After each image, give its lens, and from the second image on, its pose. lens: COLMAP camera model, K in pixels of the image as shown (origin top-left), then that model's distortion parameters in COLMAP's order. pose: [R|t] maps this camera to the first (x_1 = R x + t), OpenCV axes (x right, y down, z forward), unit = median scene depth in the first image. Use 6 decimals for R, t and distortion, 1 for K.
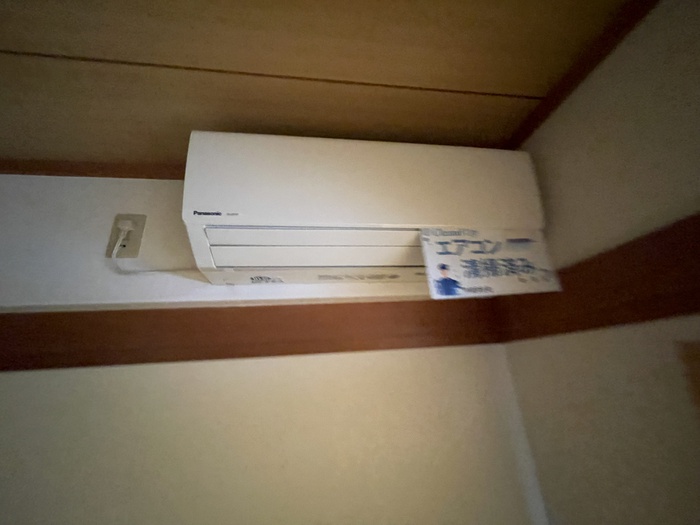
lens RADIAL K [[287.0, 0, 350.0], [0, 287.0, 262.5], [0, 0, 1]] dist [0.000843, -0.000113]
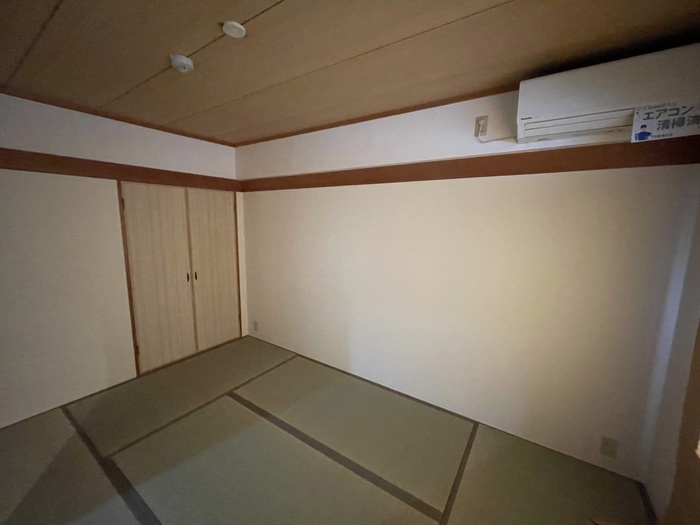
lens RADIAL K [[283.0, 0, 350.0], [0, 283.0, 262.5], [0, 0, 1]] dist [0.002245, 0.000597]
pose [[0.722249, 0.187408, -0.665759, 0.335958], [0.167095, 0.886794, 0.430901, -0.359272], [0.671145, -0.422462, 0.609171, -2.192538]]
